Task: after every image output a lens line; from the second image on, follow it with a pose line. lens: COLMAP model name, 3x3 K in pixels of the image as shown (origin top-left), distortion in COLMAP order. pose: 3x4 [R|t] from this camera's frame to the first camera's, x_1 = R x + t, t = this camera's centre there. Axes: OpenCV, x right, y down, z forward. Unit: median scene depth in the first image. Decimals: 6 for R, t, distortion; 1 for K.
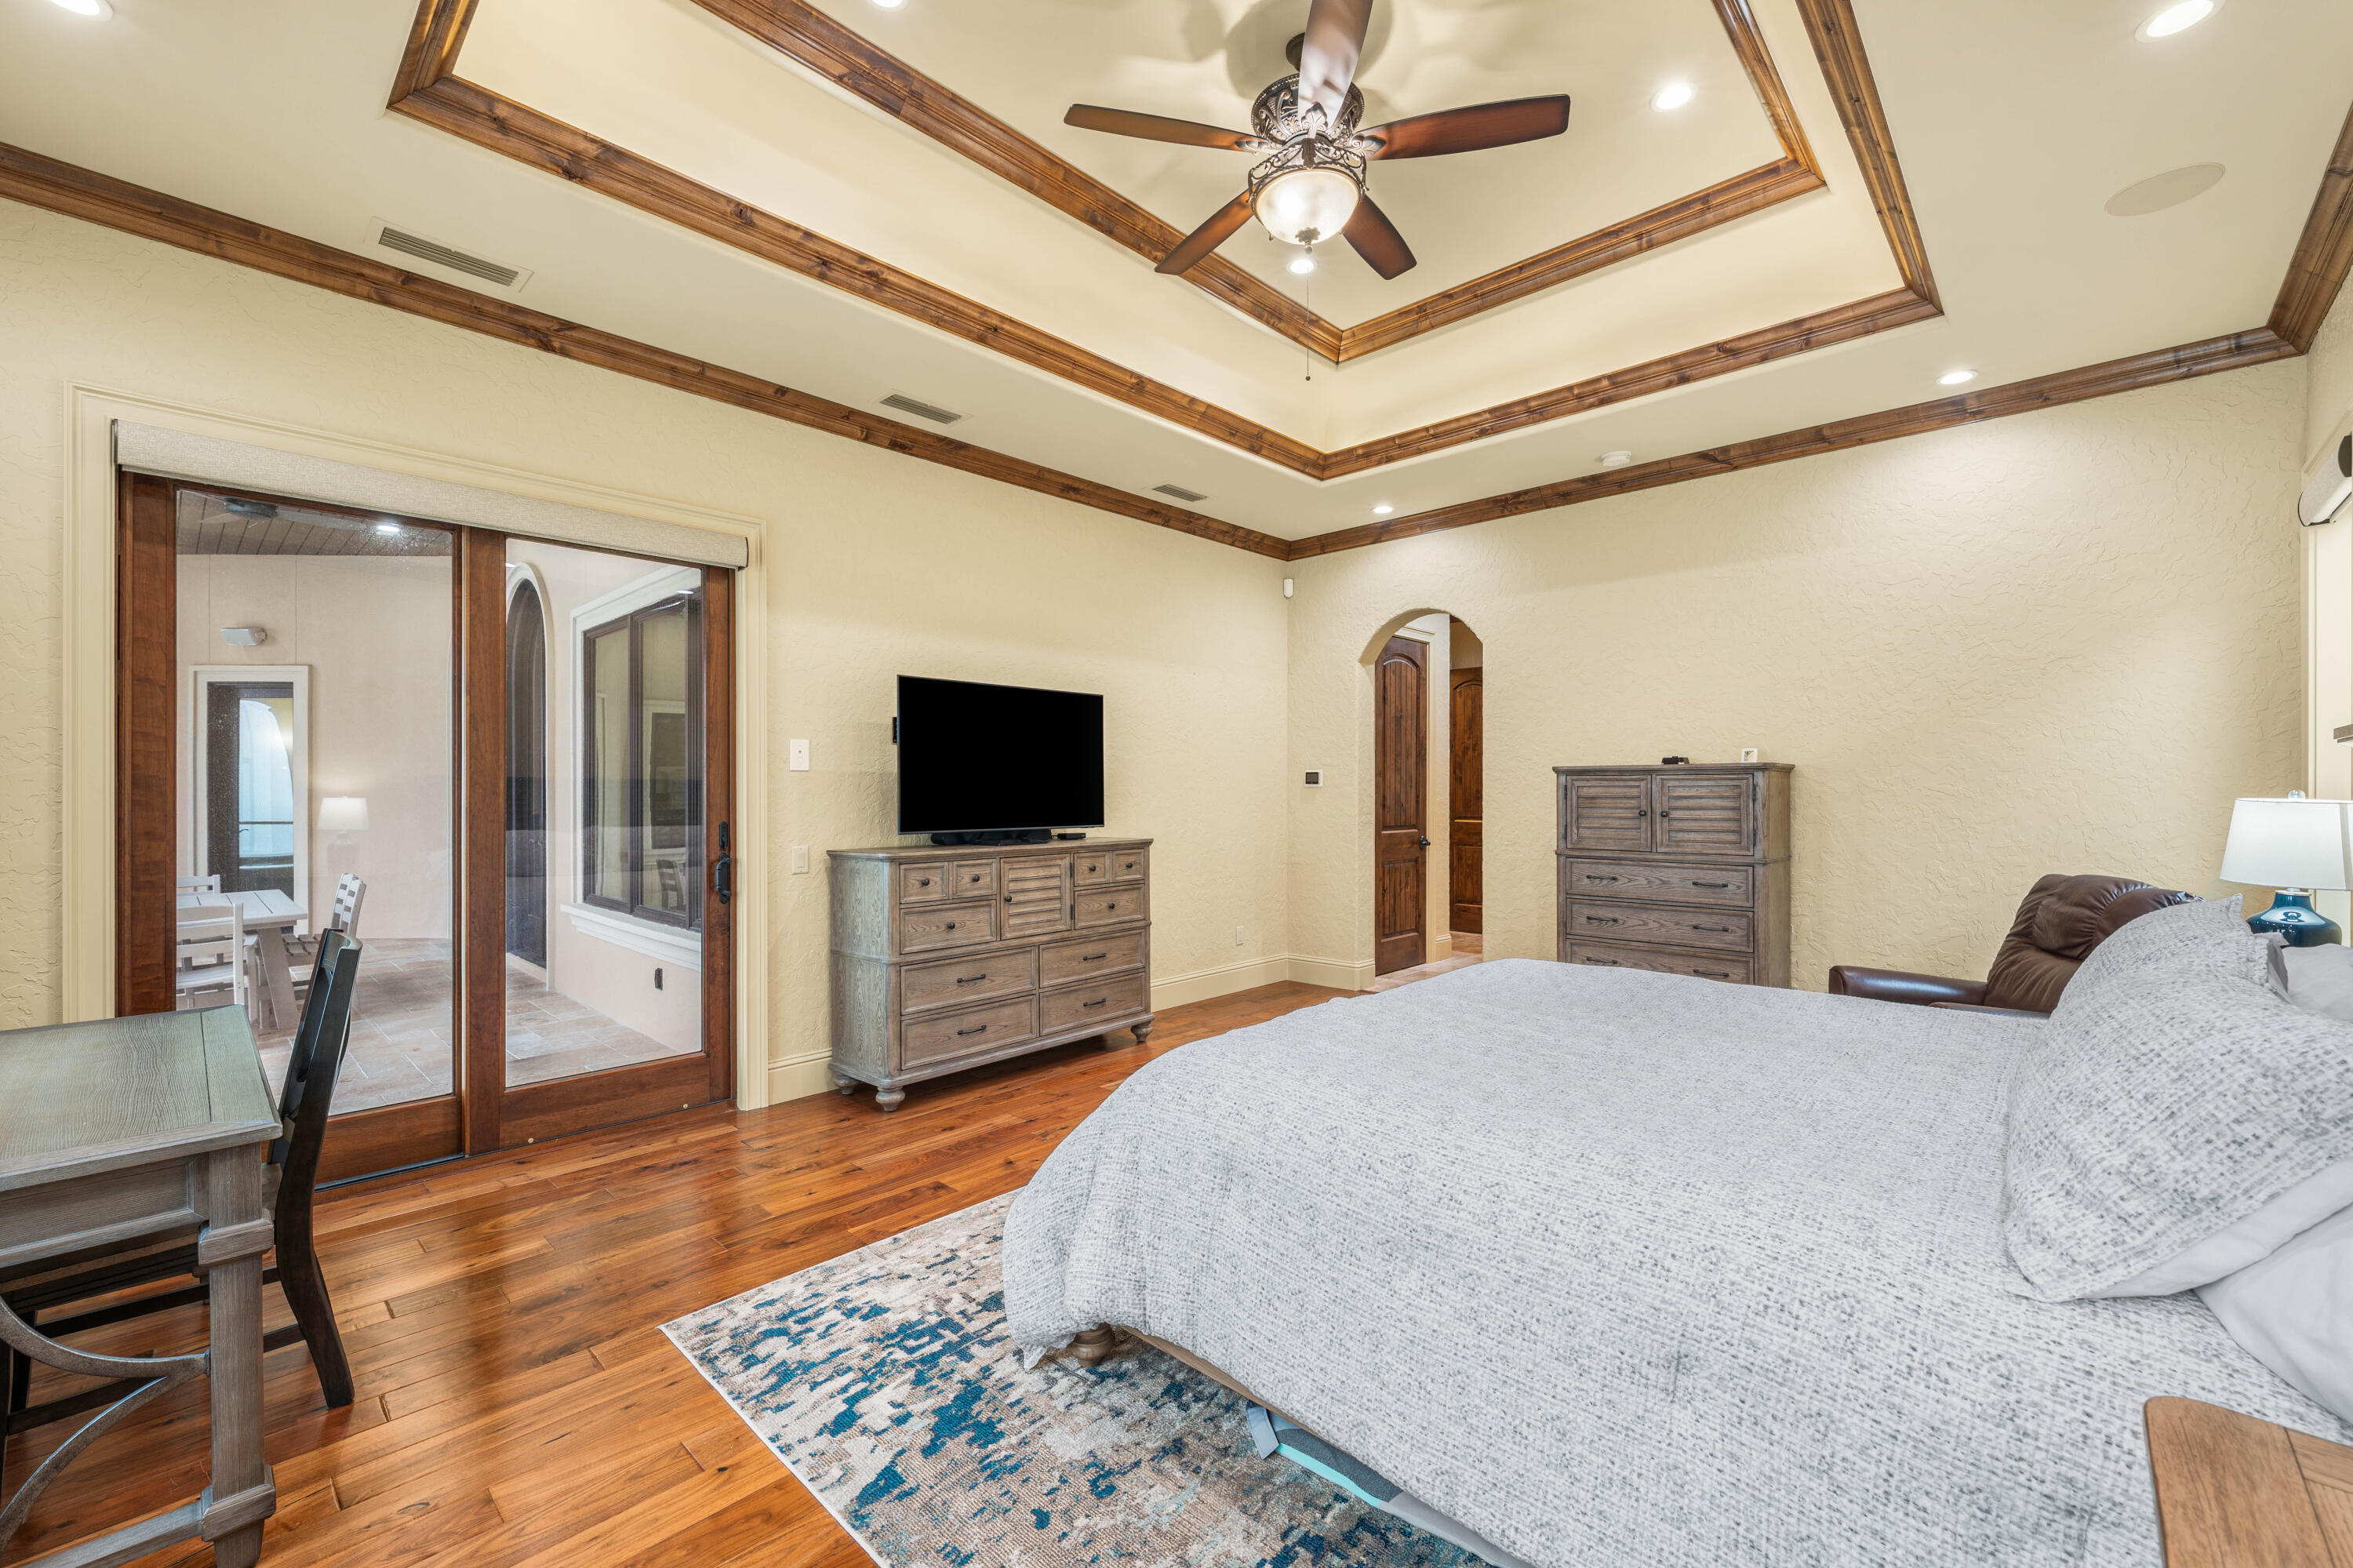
lens RADIAL K [[1000.4, 0, 1190.1], [0, 1000.4, 787.9], [0, 0, 1]] dist [0.005113, 0.000719]
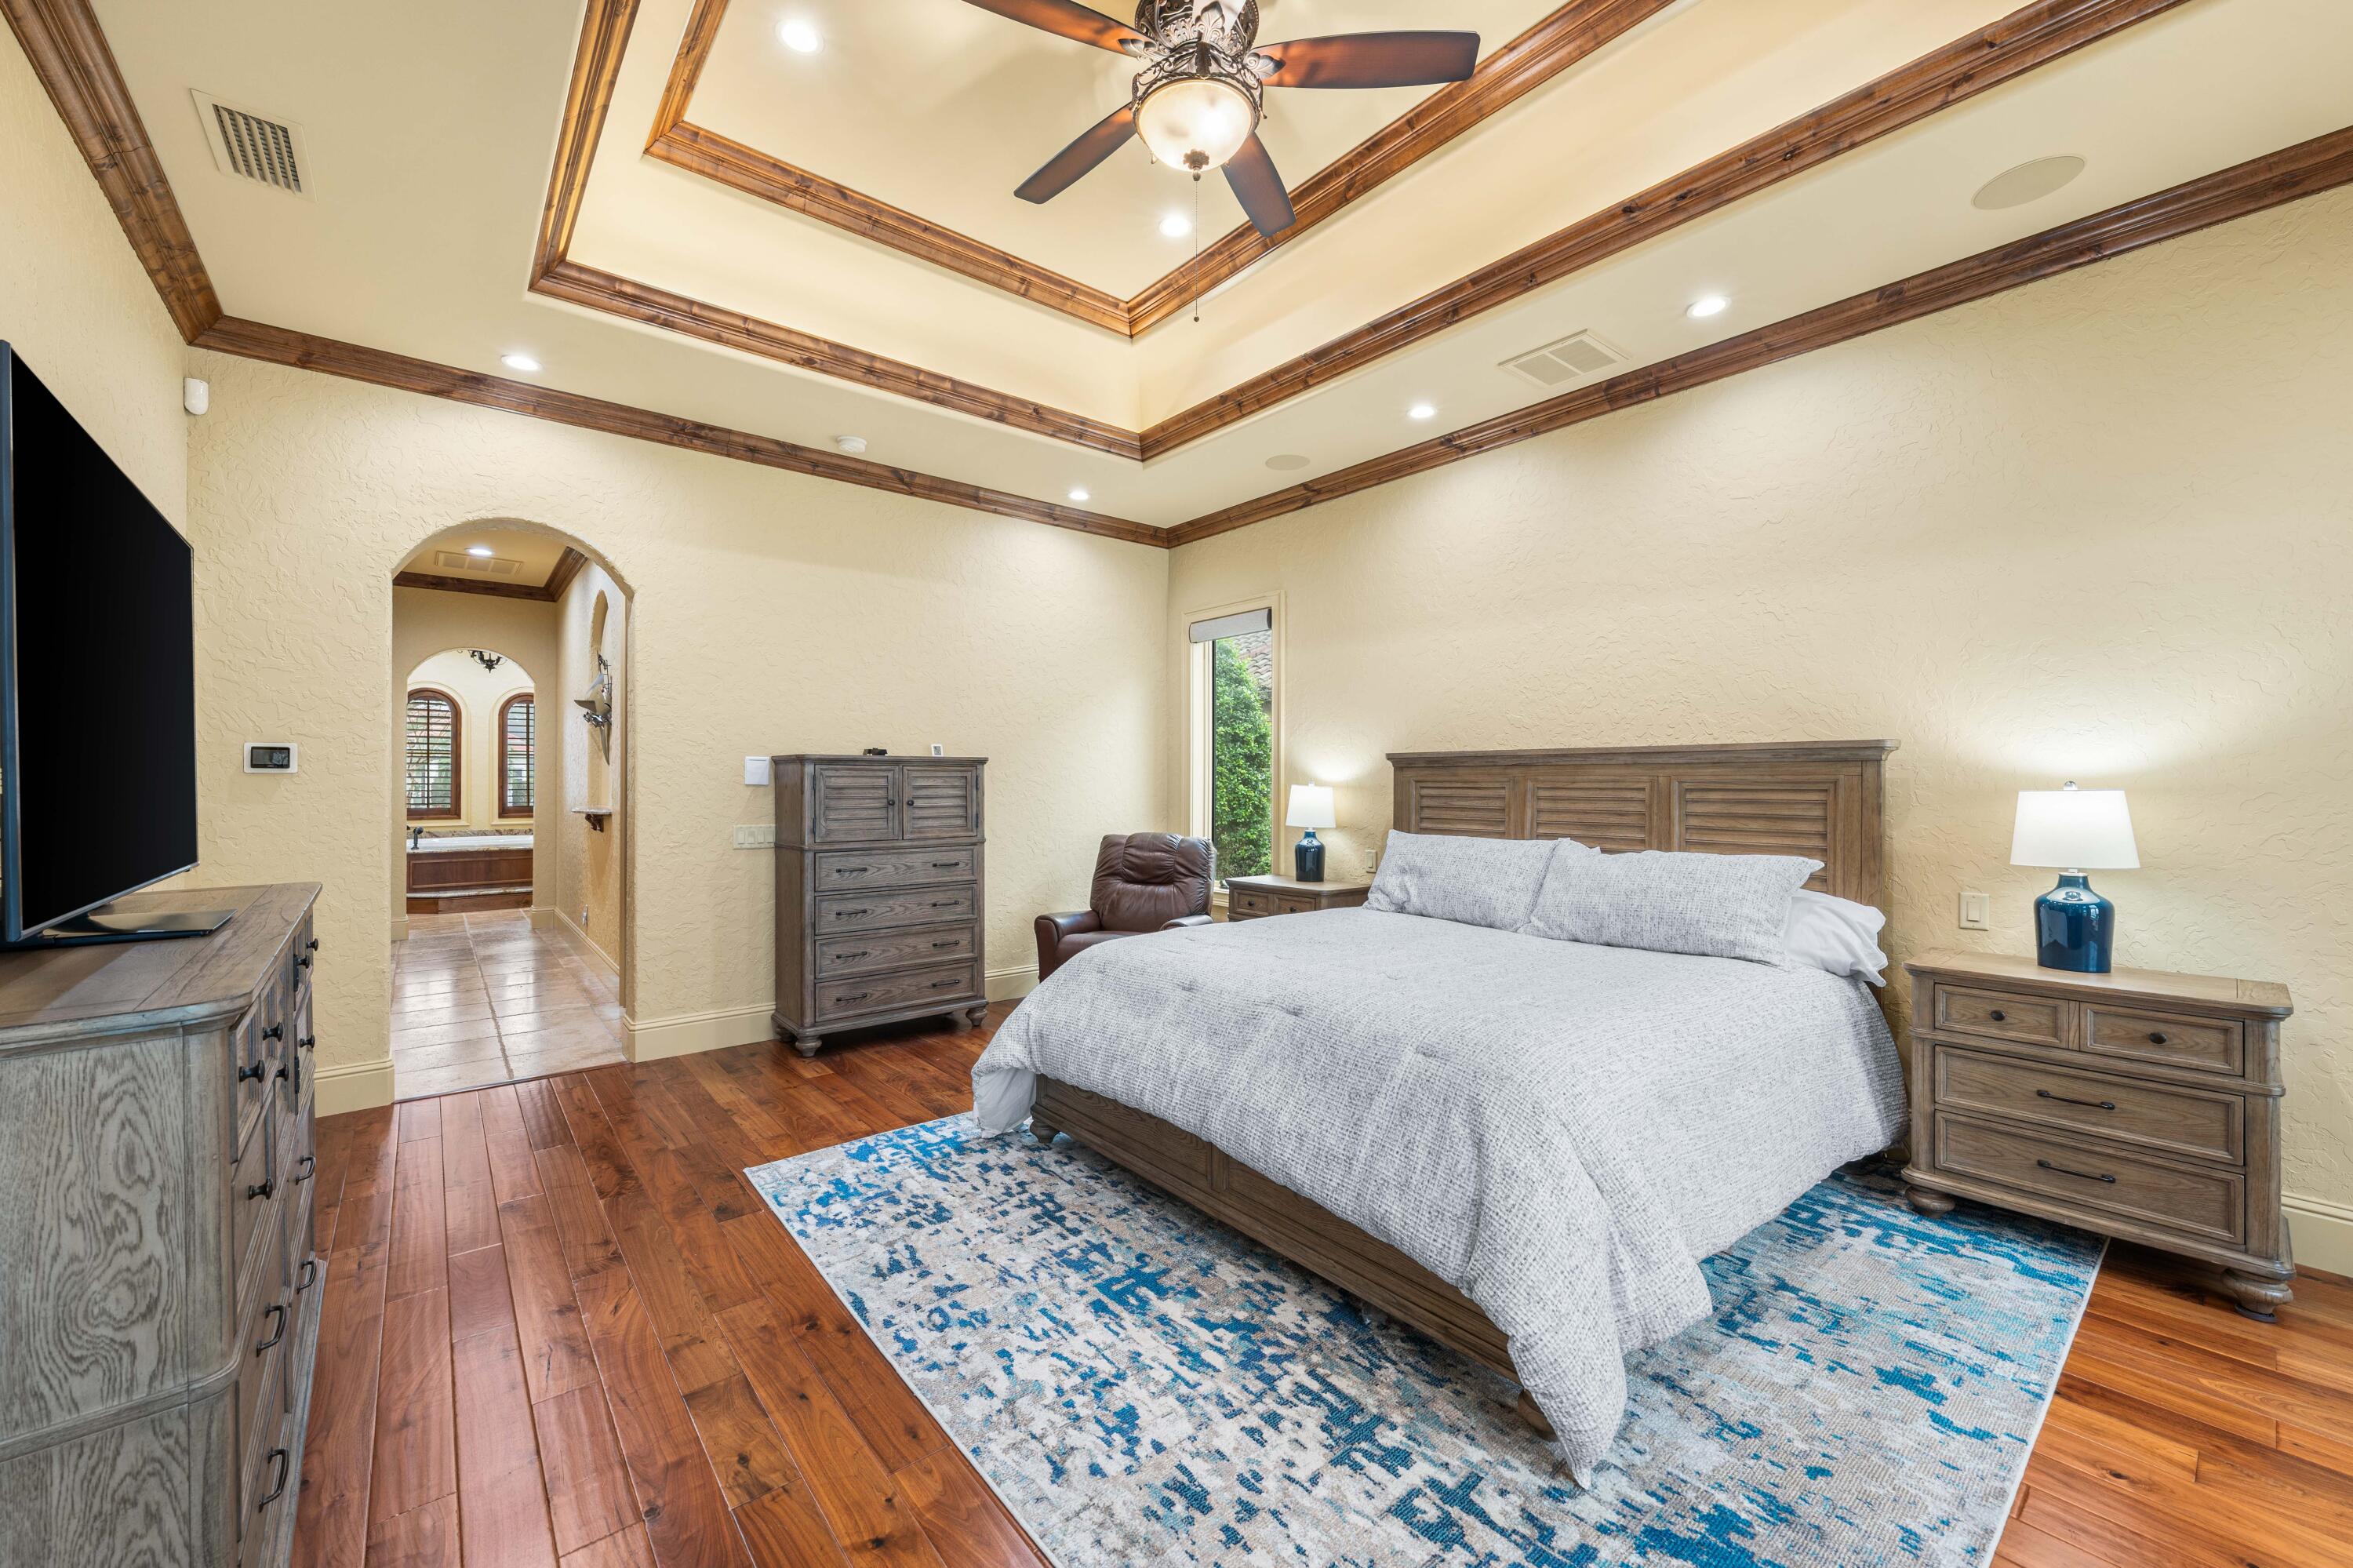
lens RADIAL K [[912.1, 0, 1188.6], [0, 912.1, 781.5], [0, 0, 1]] dist [0.001134, 0.000195]
pose [[0.108734, -0.003022, 0.994066, -0.457155], [-0.005085, 0.999981, 0.003596, -0.001702], [-0.994058, -0.005446, 0.108716, 0.604216]]
